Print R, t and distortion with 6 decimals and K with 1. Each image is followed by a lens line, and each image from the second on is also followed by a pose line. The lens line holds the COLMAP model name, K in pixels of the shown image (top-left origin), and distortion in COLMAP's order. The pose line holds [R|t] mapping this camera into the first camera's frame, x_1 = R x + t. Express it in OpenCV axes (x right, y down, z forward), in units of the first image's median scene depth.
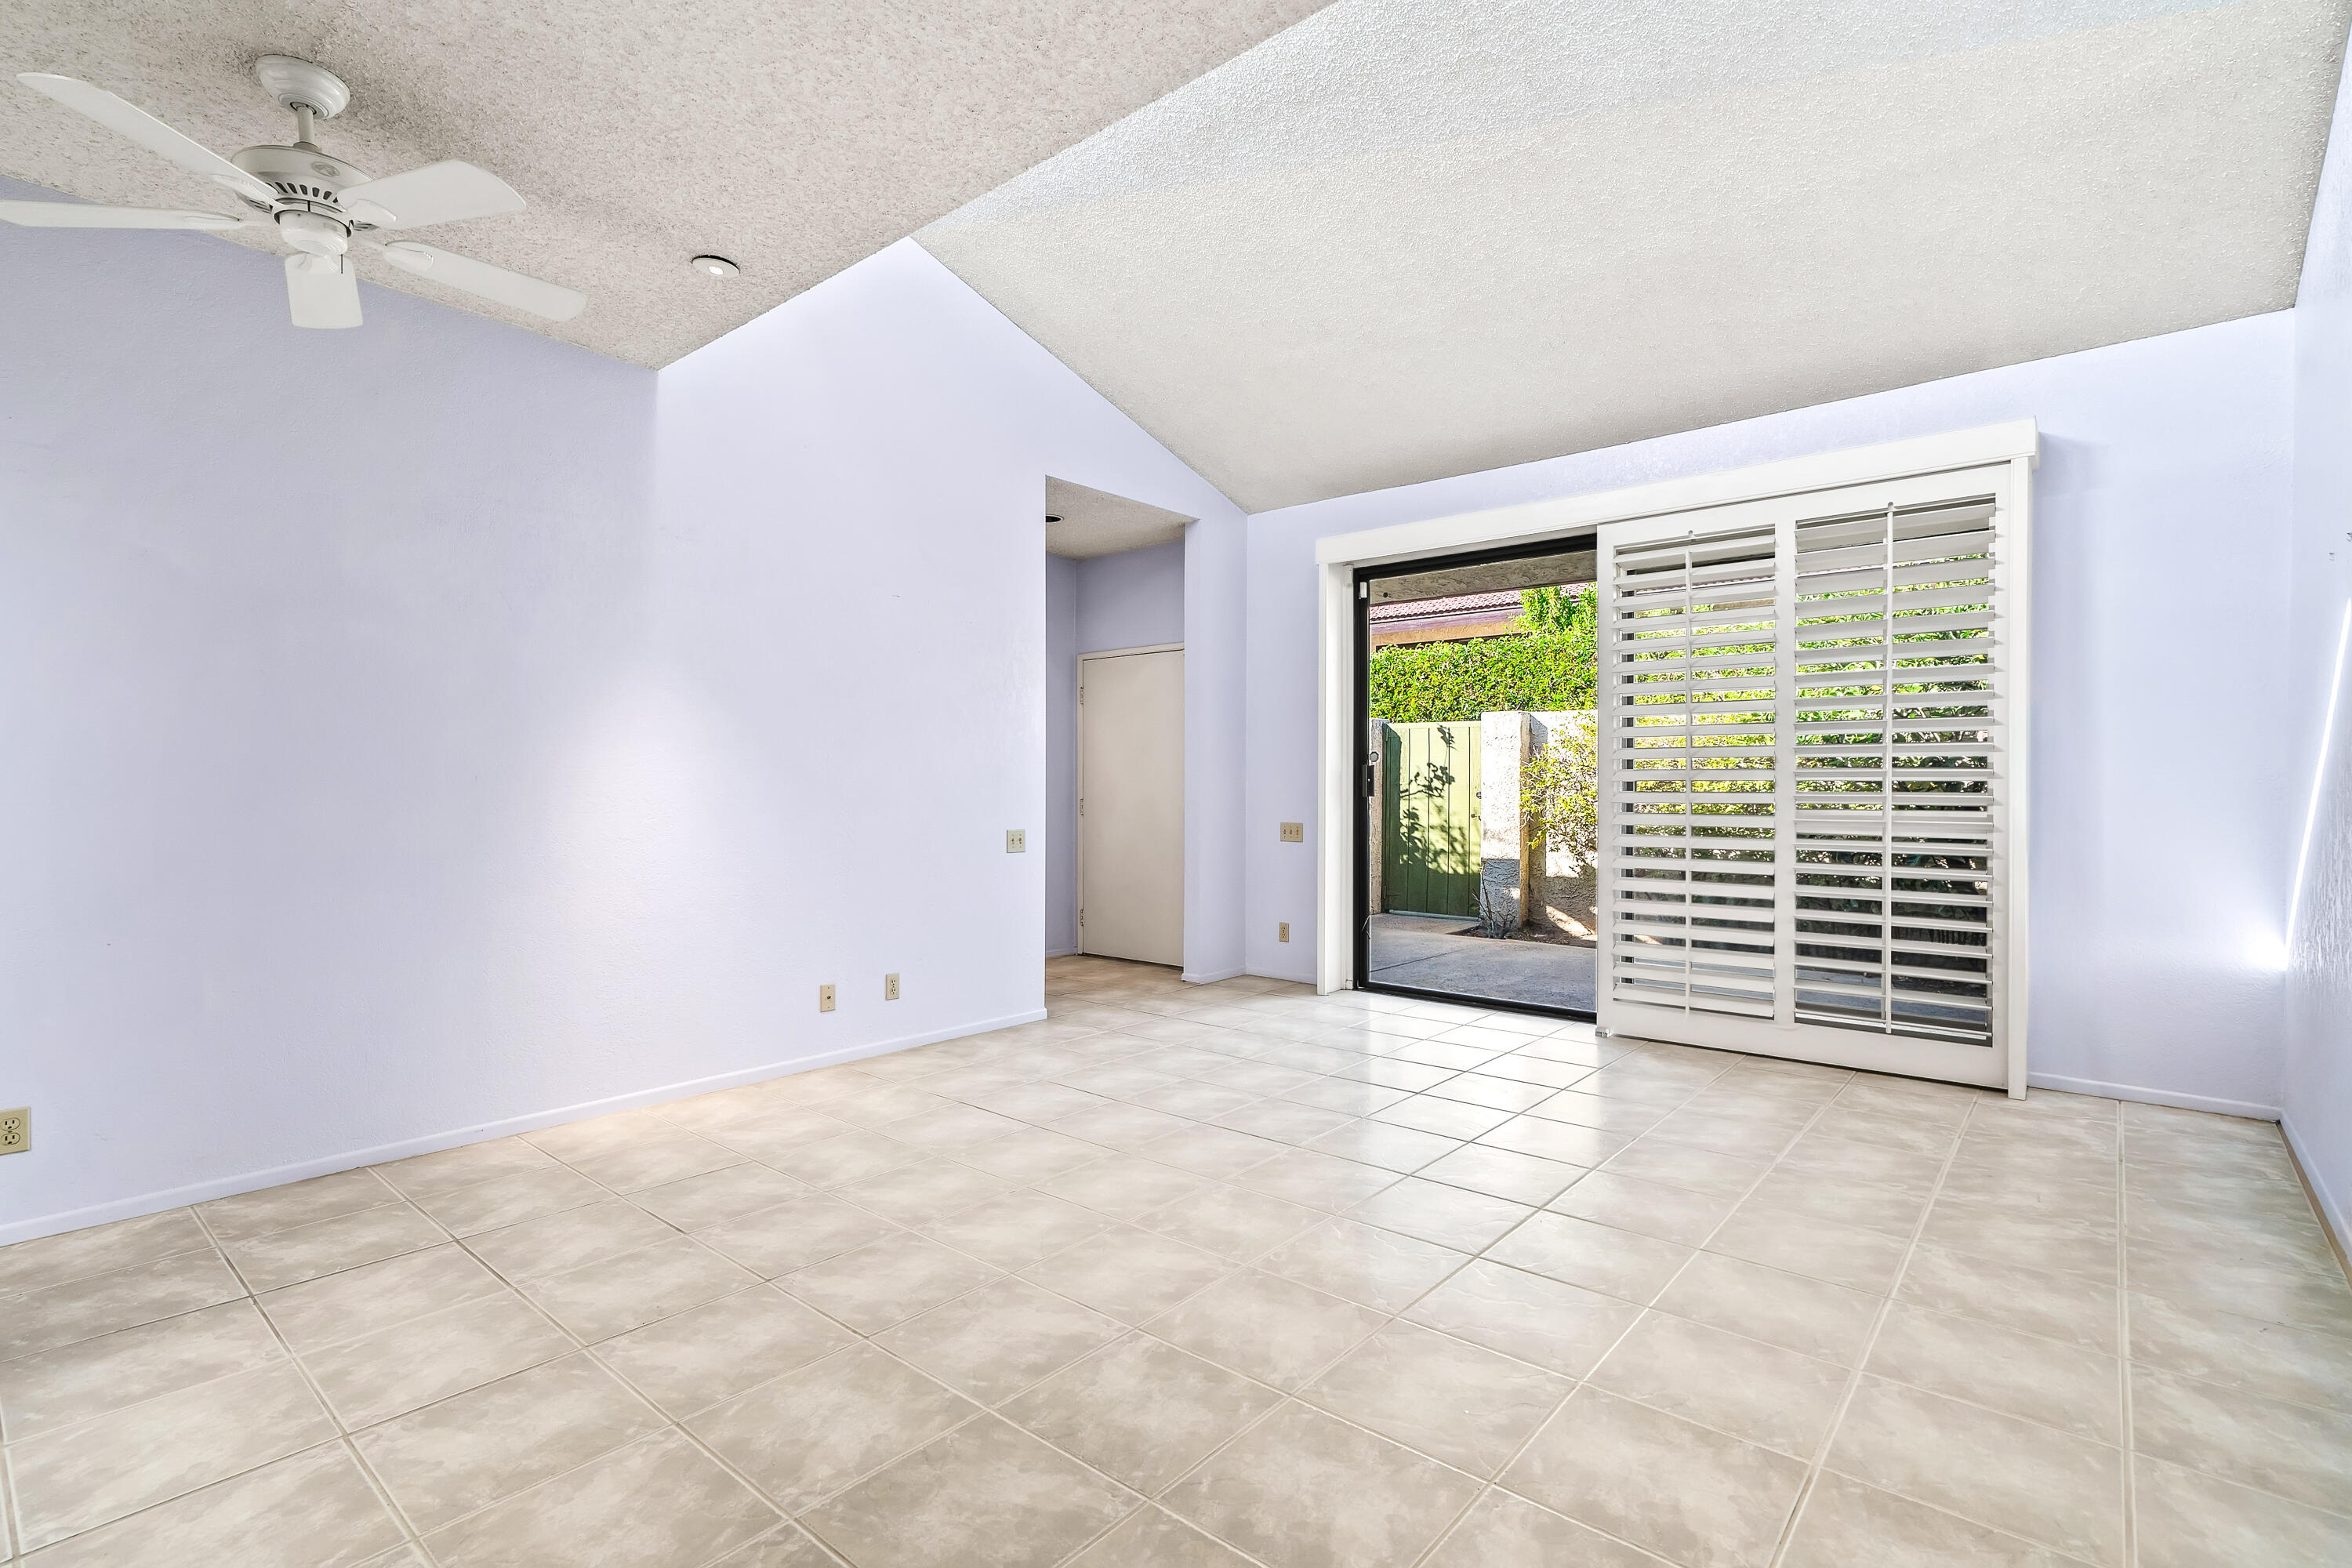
lens RADIAL K [[1090.0, 0, 1174.6], [0, 1090.0, 779.3], [0, 0, 1]] dist [-0.014321, 0.002360]
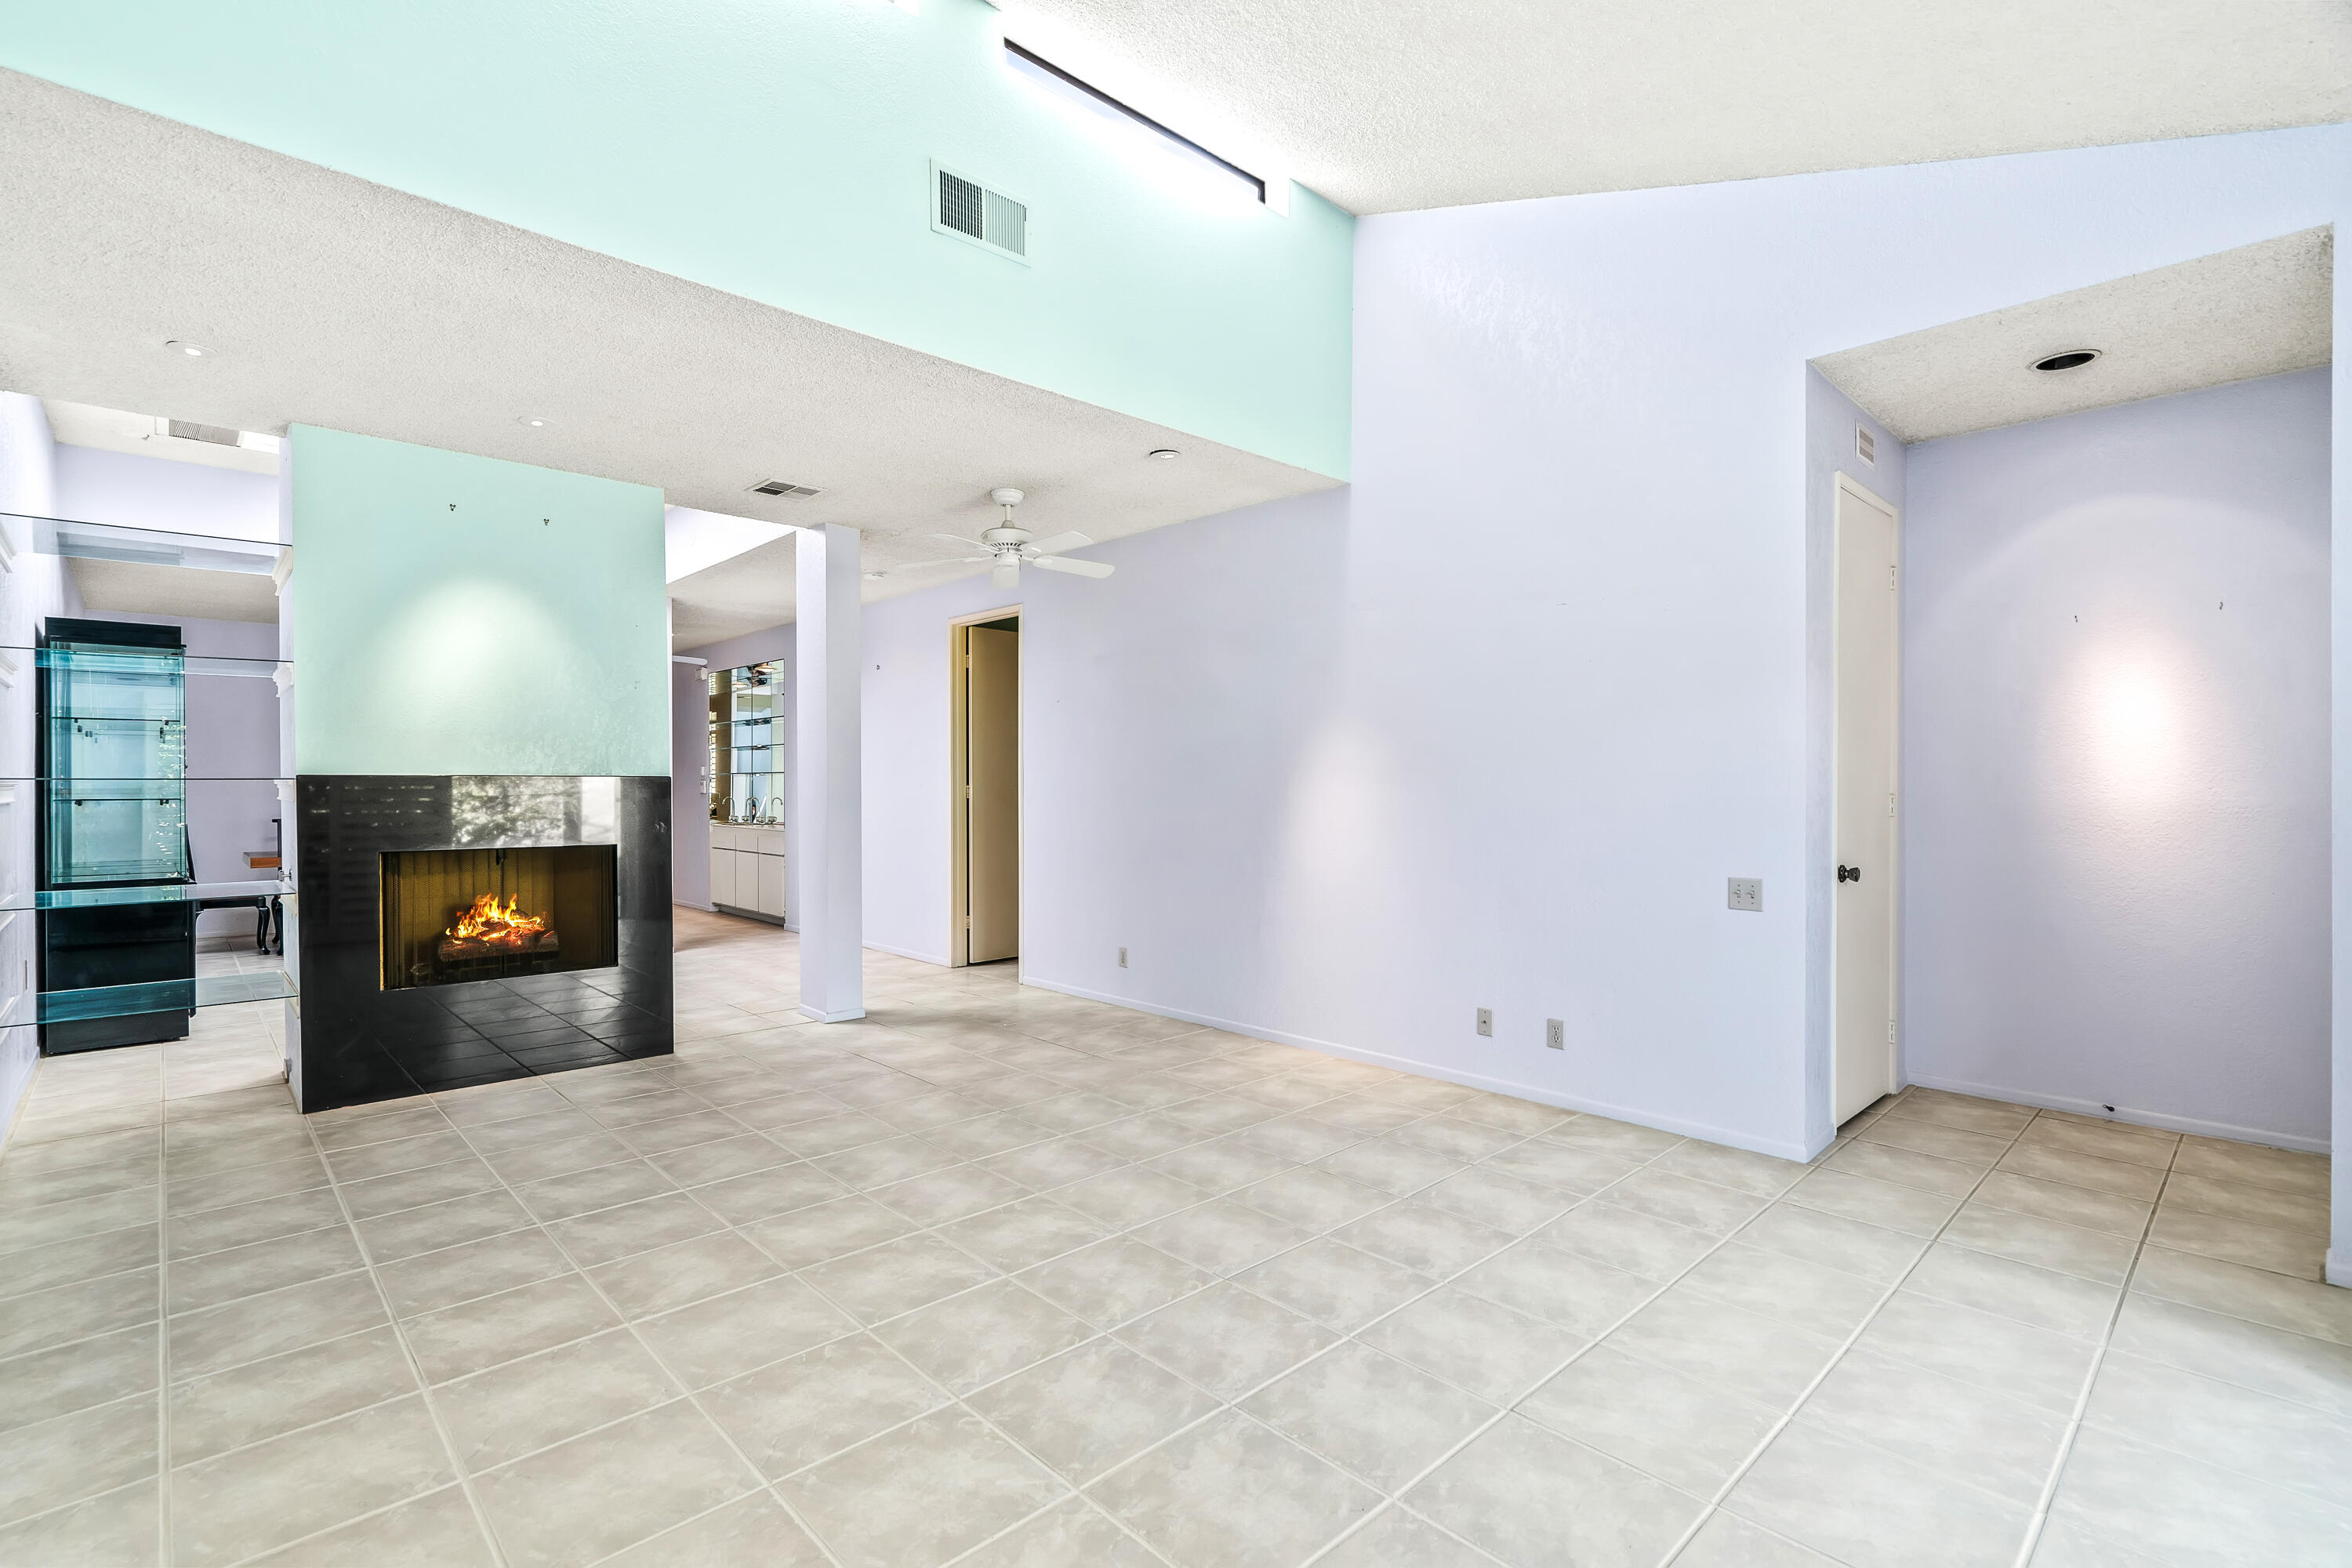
lens RADIAL K [[1090.0, 0, 1171.3], [0, 1090.0, 778.3], [0, 0, 1]] dist [-0.014321, 0.002360]
pose [[-0.107964, -0.004576, -0.994144, 1.082998], [0.006211, 0.999967, -0.005277, -0.032646], [0.994135, -0.006745, -0.107932, 1.241339]]
